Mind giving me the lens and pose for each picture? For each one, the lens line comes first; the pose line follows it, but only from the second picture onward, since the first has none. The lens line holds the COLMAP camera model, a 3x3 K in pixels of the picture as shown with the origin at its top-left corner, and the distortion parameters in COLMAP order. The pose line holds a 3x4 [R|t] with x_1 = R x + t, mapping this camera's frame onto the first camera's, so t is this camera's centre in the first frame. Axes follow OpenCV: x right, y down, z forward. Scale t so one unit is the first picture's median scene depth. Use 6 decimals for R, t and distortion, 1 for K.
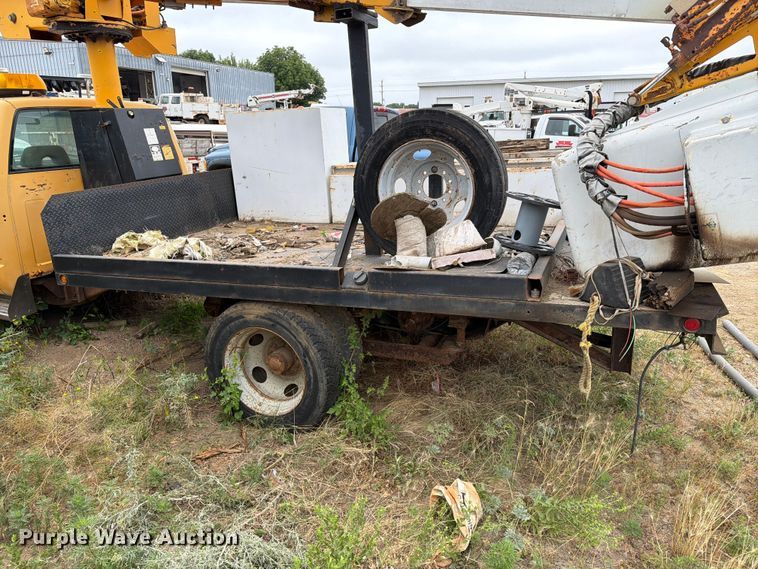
lens RADIAL K [[535.7, 0, 385.6], [0, 535.7, 282.7], [0, 0, 1]] dist [0.058123, -0.077481]
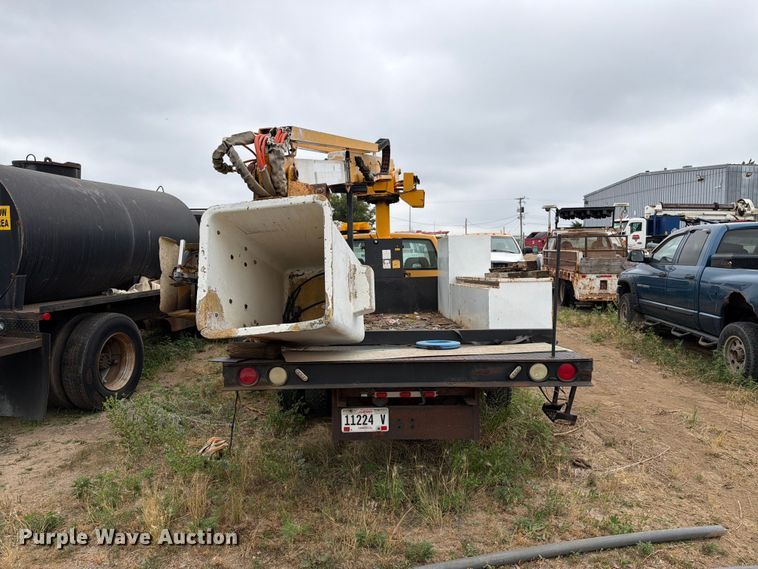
lens RADIAL K [[535.7, 0, 385.3], [0, 535.7, 276.4], [0, 0, 1]] dist [0.058123, -0.077481]
pose [[0.402361, 0.047771, -0.914234, 1.541957], [-0.246585, 0.967385, -0.057976, -0.149807], [0.881647, 0.248764, 0.401018, 0.485714]]
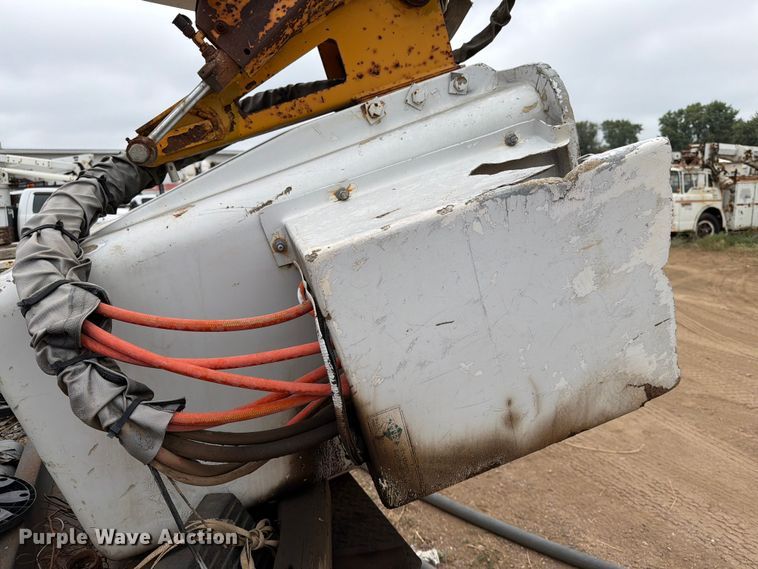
lens RADIAL K [[535.7, 0, 372.7], [0, 535.7, 287.1], [0, 0, 1]] dist [0.058123, -0.077481]
pose [[0.680888, -0.143713, 0.718149, 0.186951], [0.229354, 0.973078, -0.022725, -0.130029], [-0.695549, 0.180184, 0.695518, 0.427498]]
